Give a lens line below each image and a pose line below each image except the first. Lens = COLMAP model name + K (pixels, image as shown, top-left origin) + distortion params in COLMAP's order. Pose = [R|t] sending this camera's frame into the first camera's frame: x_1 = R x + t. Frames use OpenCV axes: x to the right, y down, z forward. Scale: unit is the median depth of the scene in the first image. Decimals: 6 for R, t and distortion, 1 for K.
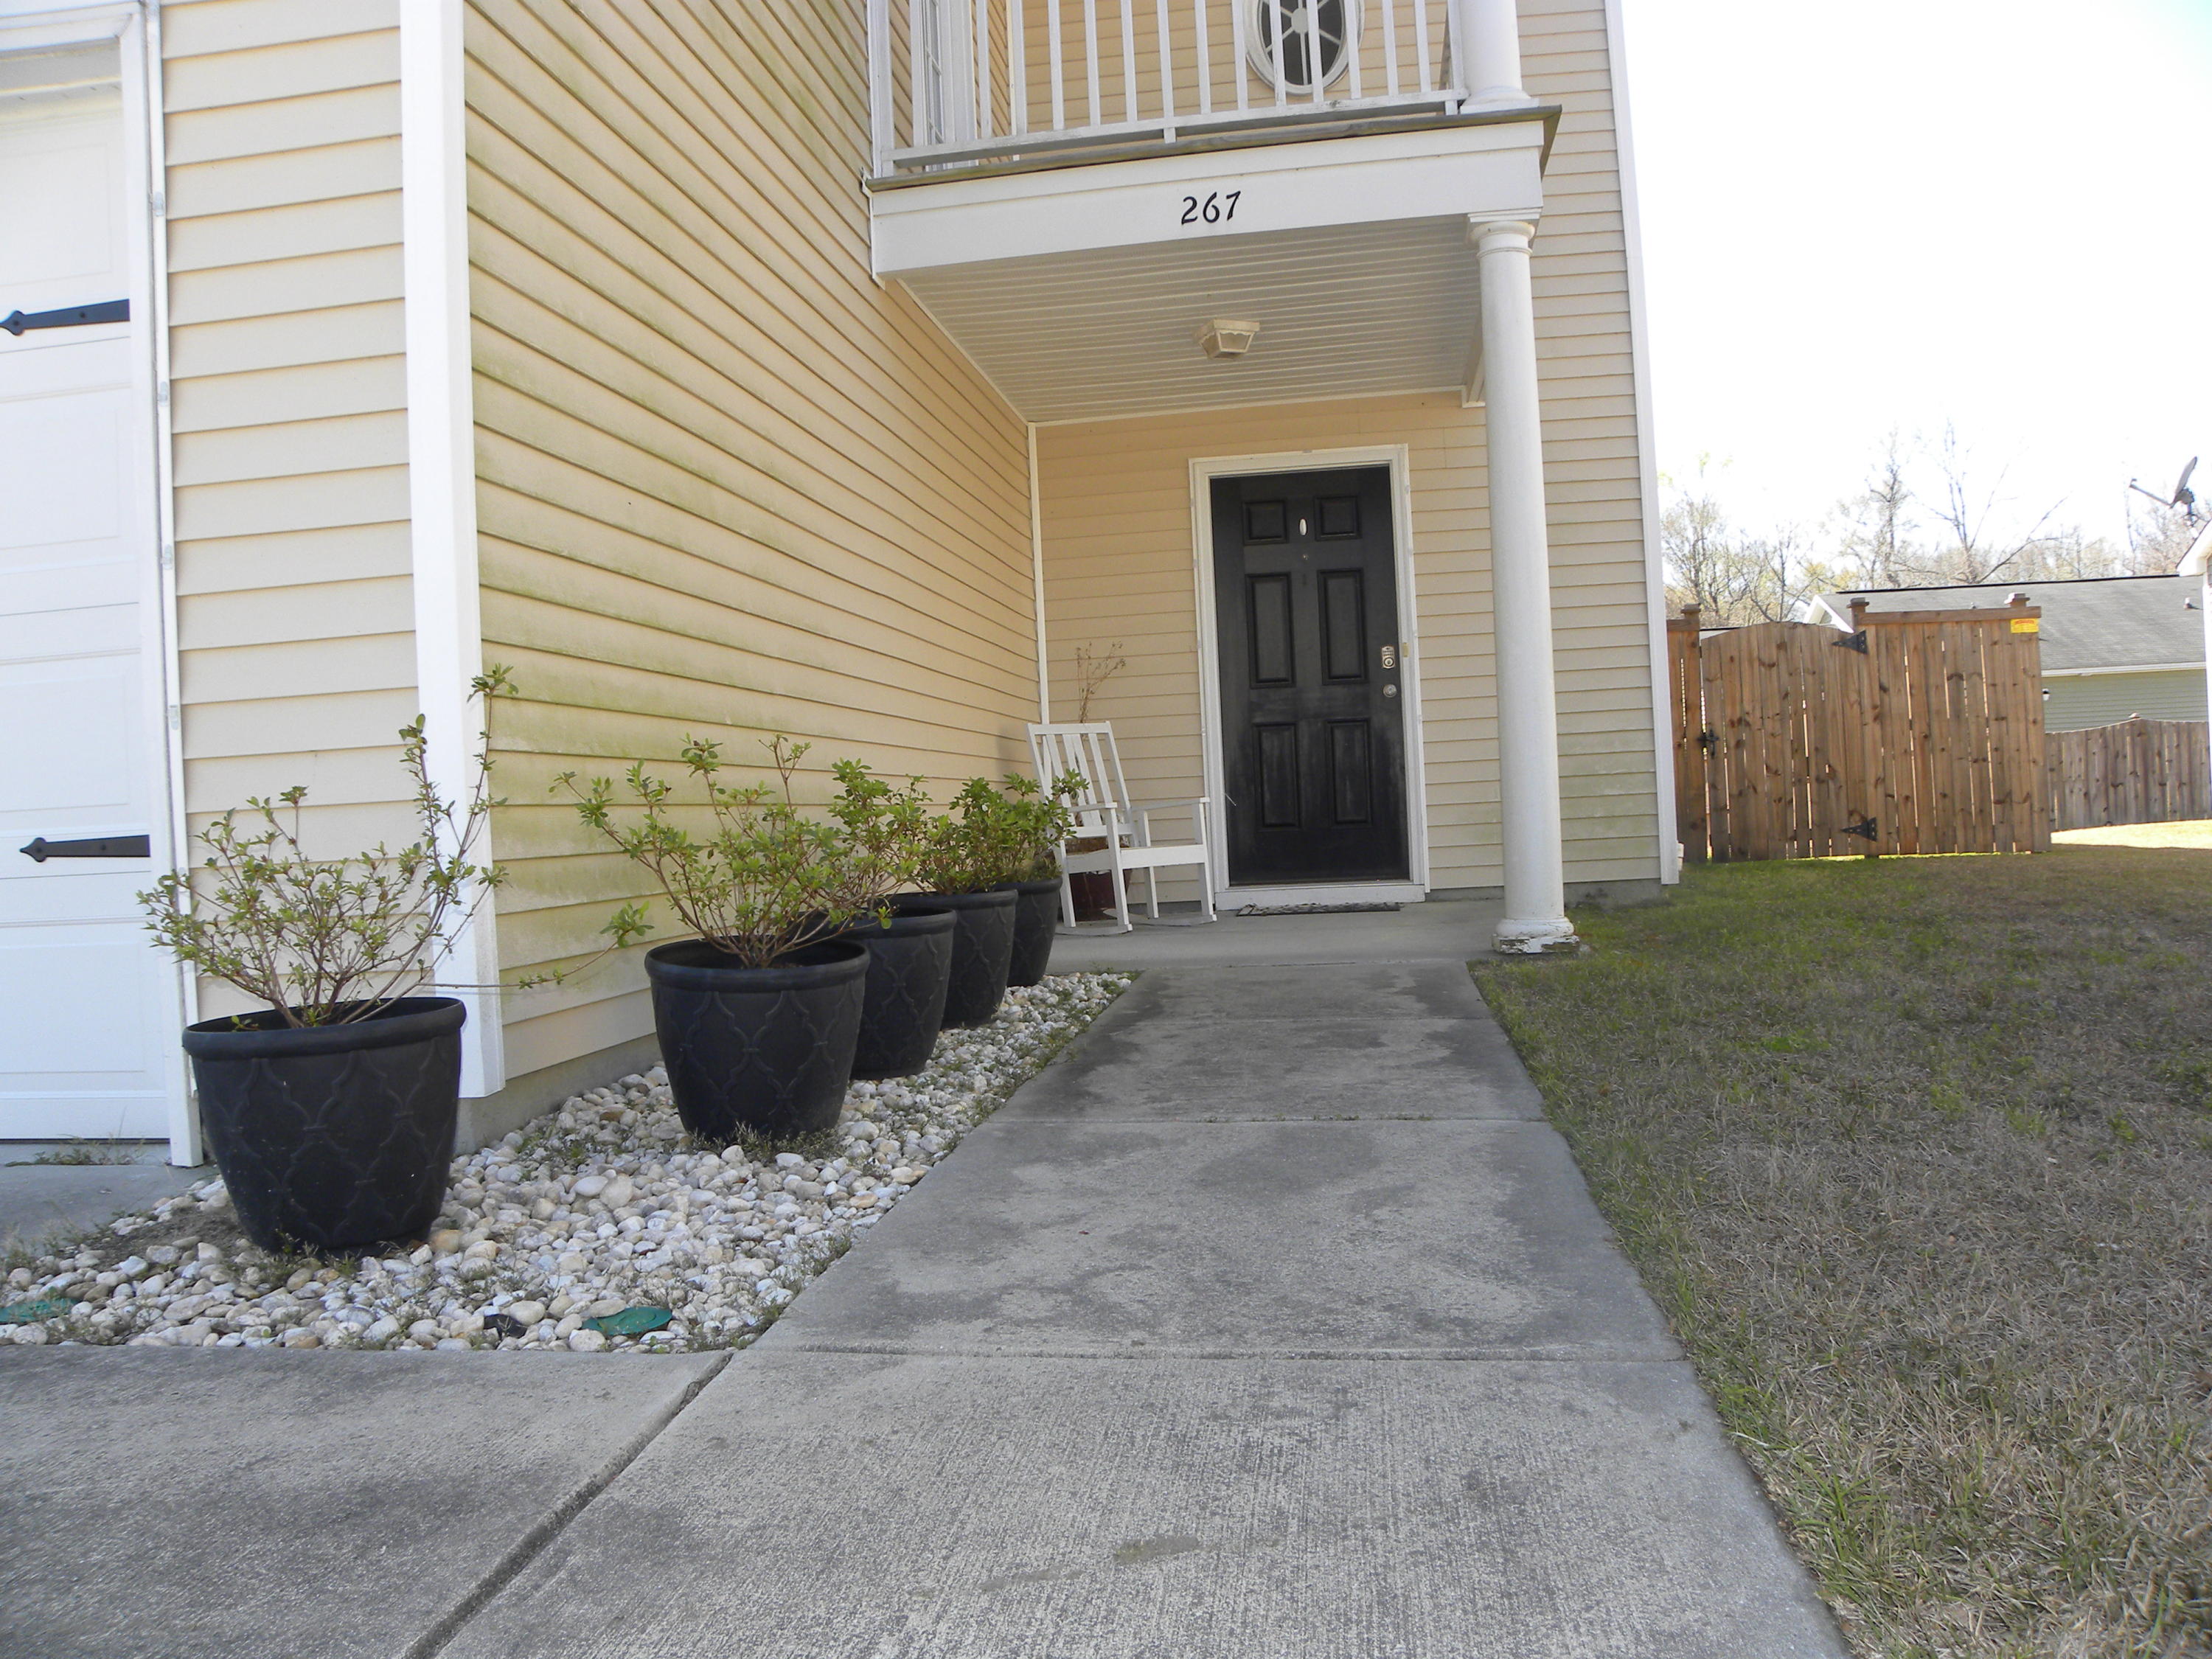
lens RADIAL K [[1693.8, 0, 1115.3], [0, 1693.8, 851.8], [0, 0, 1]] dist [-0.147907, 0.084545]
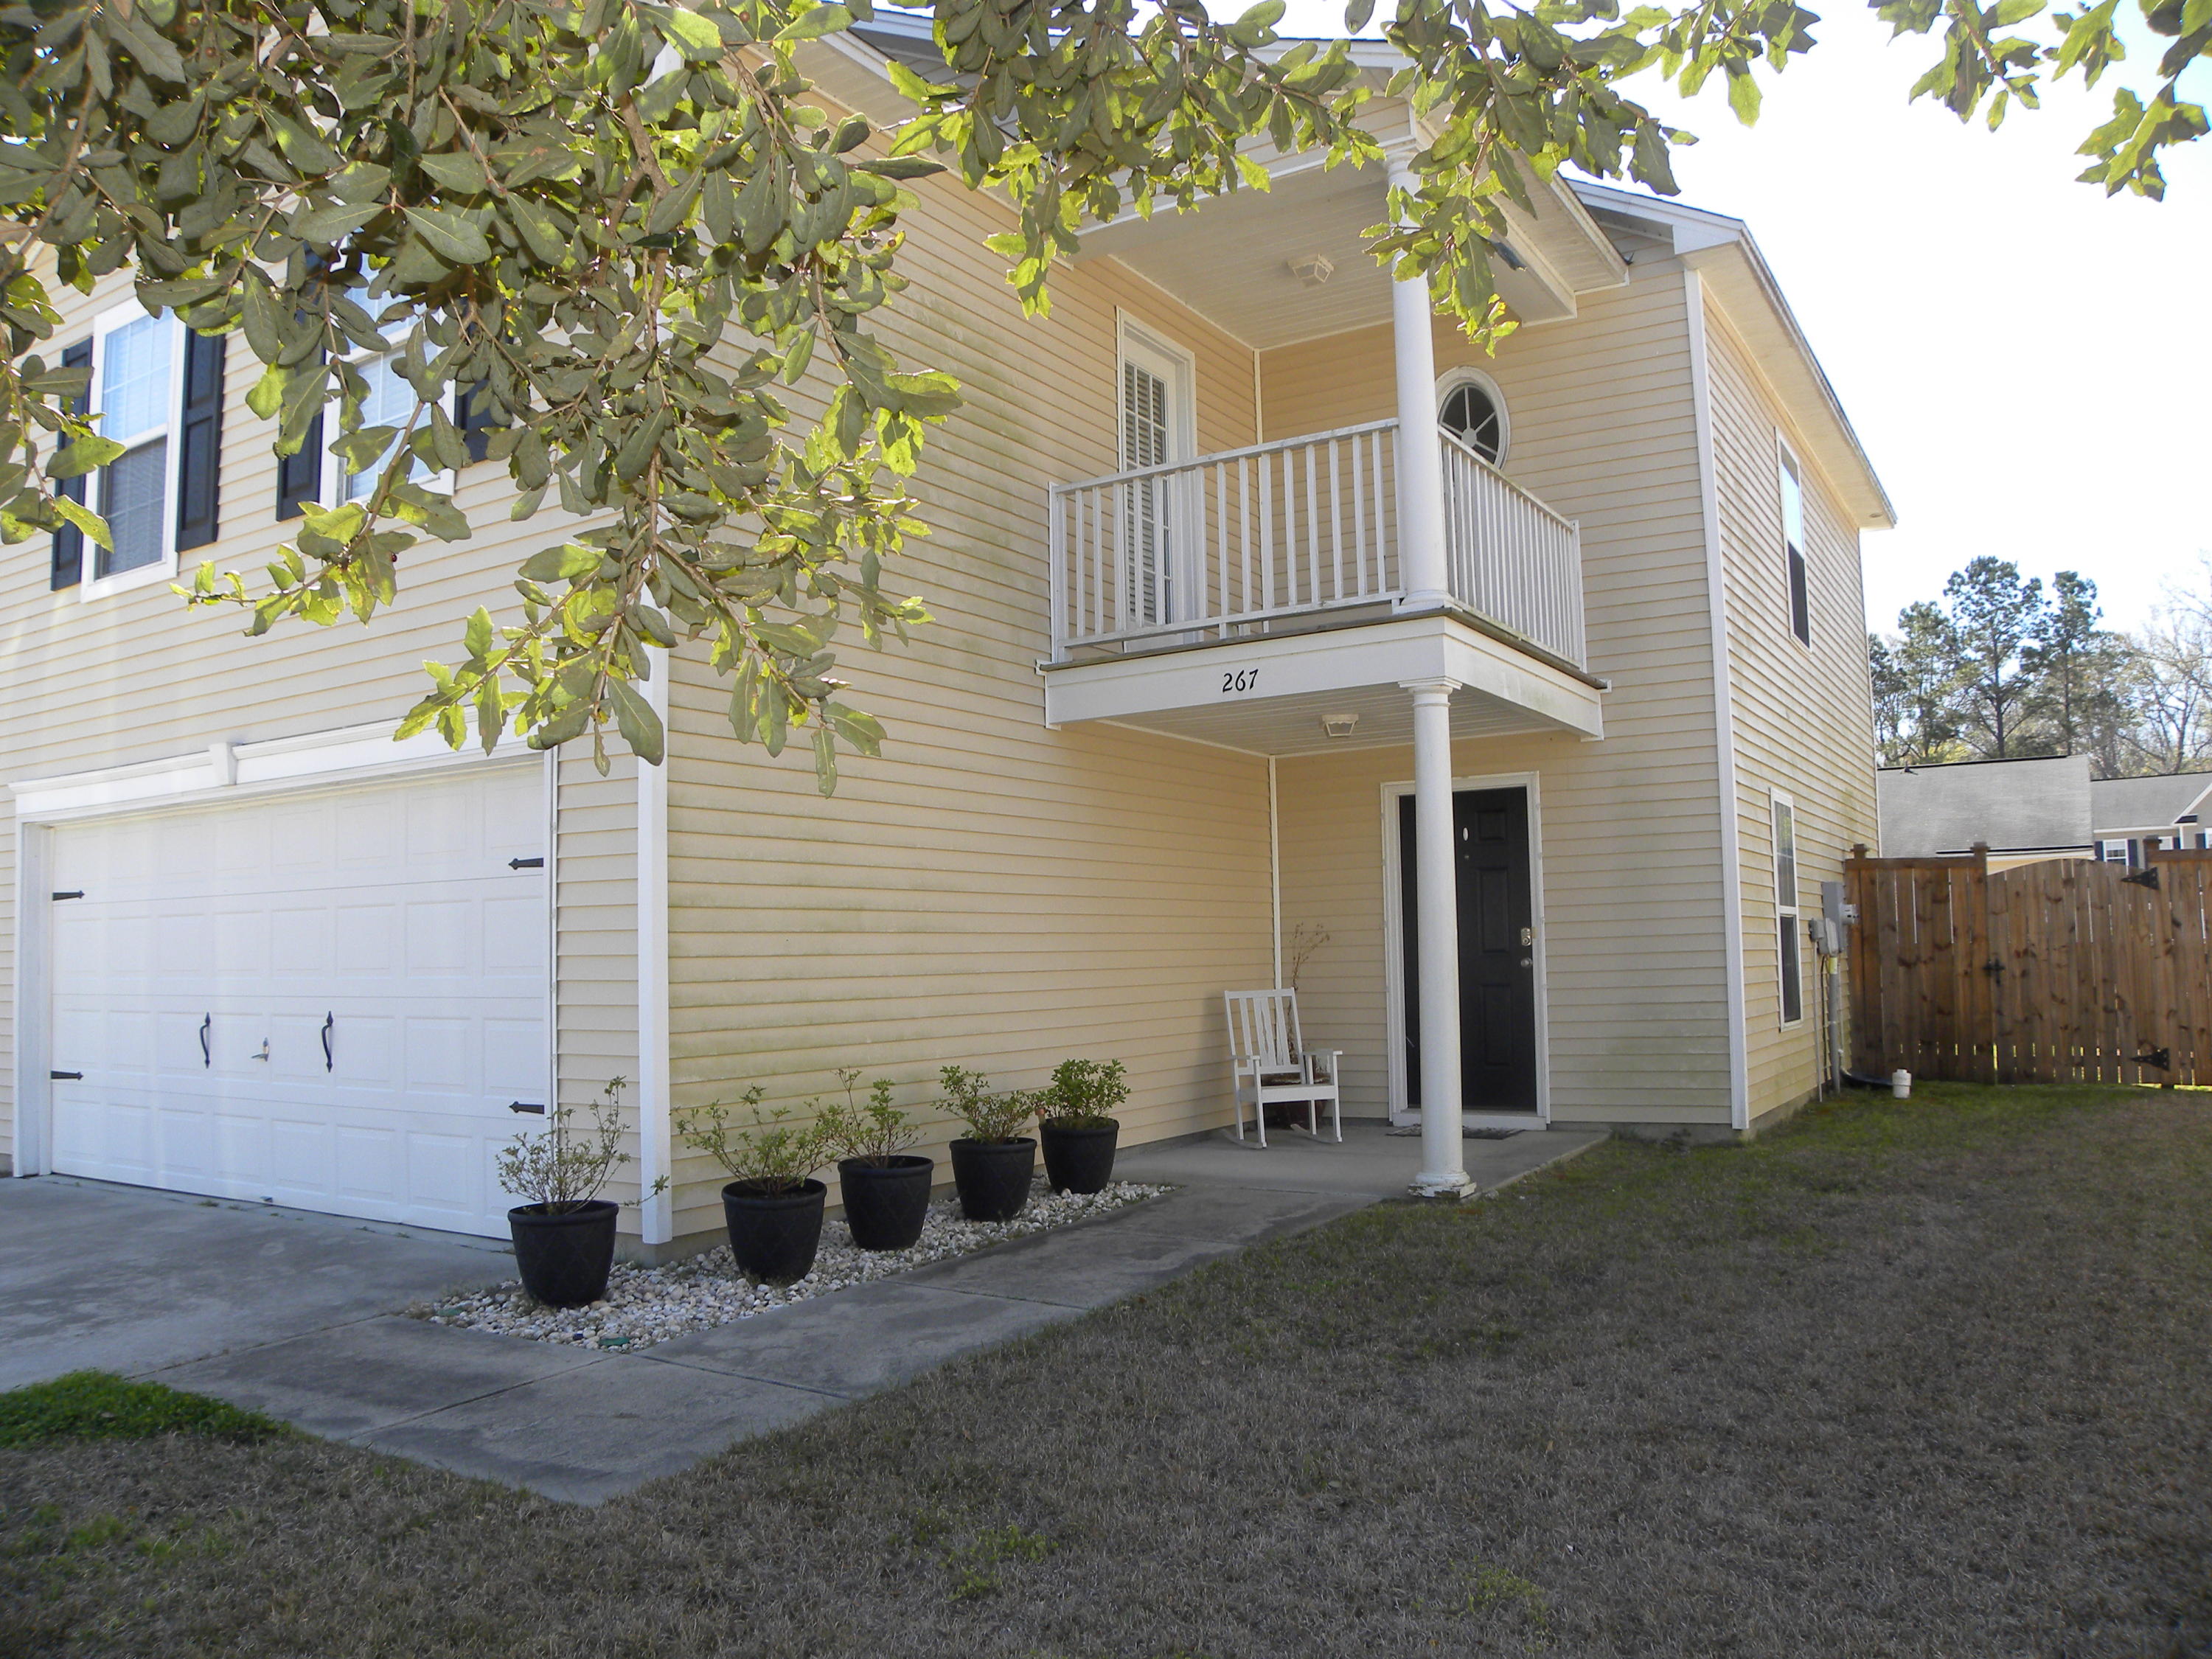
lens RADIAL K [[1693.8, 0, 1101.6], [0, 1693.8, 832.8], [0, 0, 1]] dist [-0.147907, 0.084545]
pose [[0.914062, -0.000008, -0.405575, 0.399907], [-0.030949, 0.997083, -0.069769, -0.099118], [0.404392, 0.076325, 0.911395, -0.311415]]
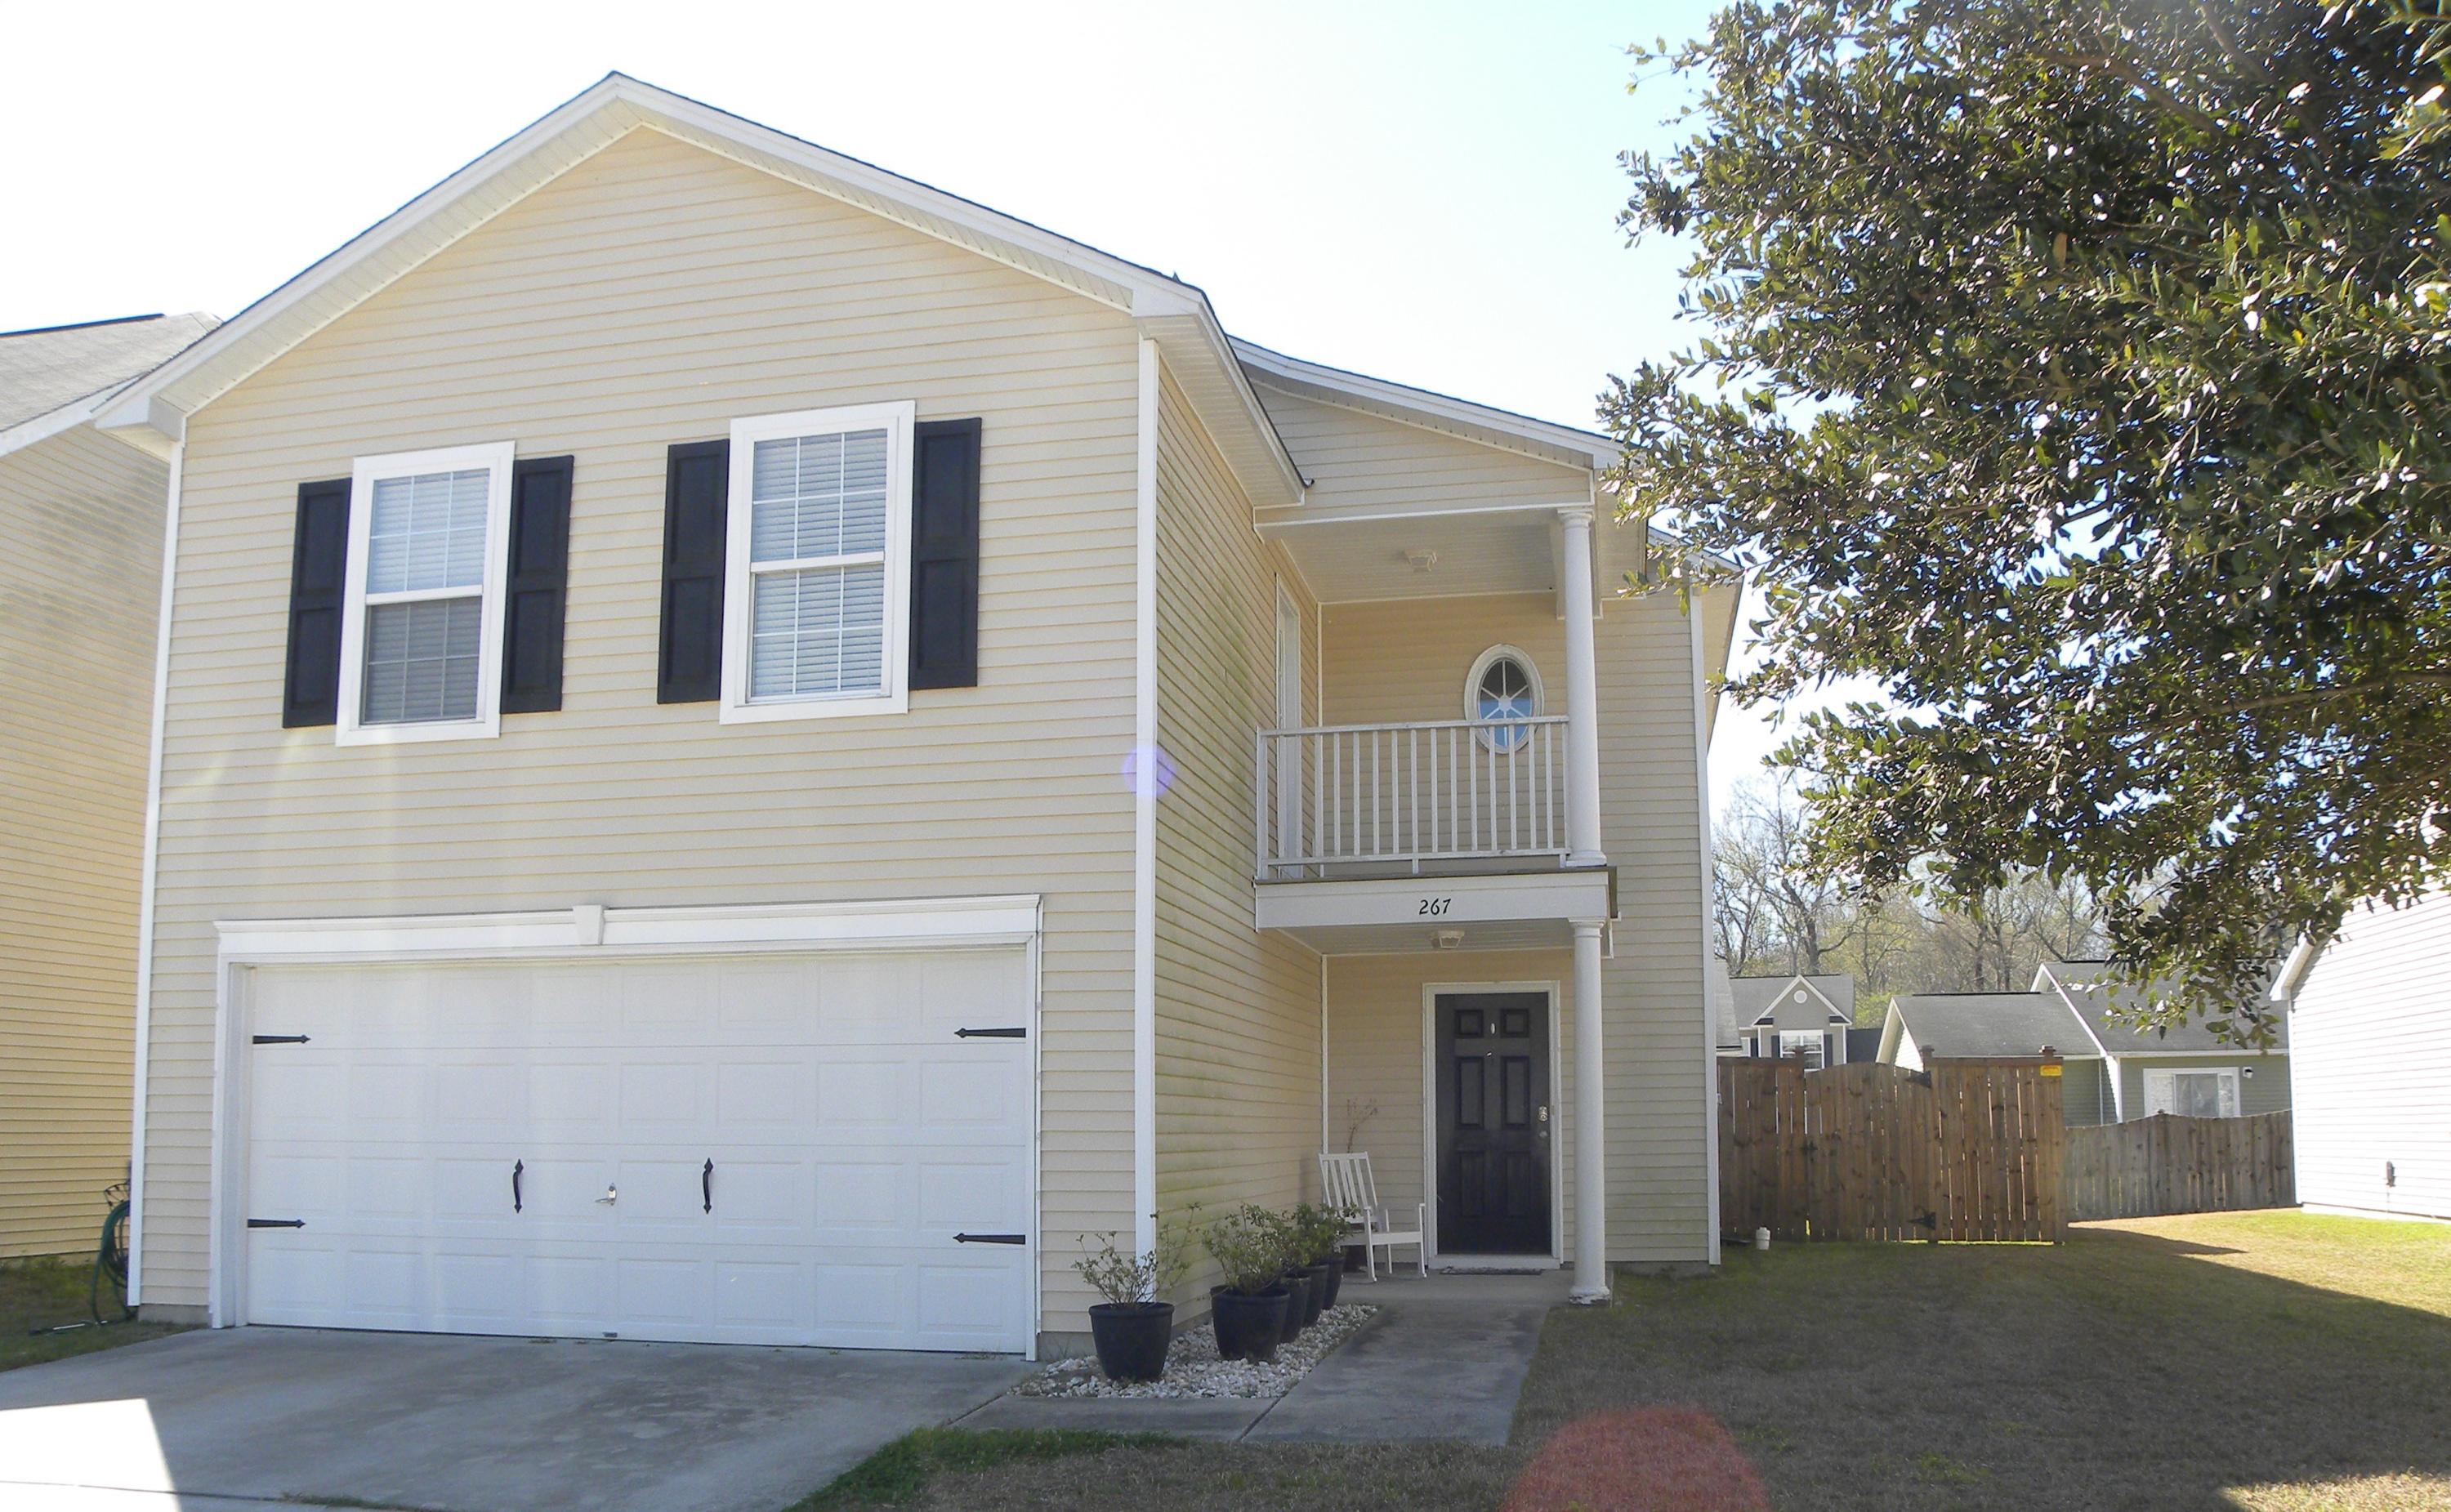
lens RADIAL K [[1962.8, 0, 1290.4], [0, 1962.8, 946.2], [0, 0, 1]] dist [-0.134472, 0.022338]
pose [[0.998718, 0.040868, -0.029879, -0.028290], [-0.043948, 0.992851, -0.110971, -0.058925], [0.025130, 0.112142, 0.993374, -0.890007]]
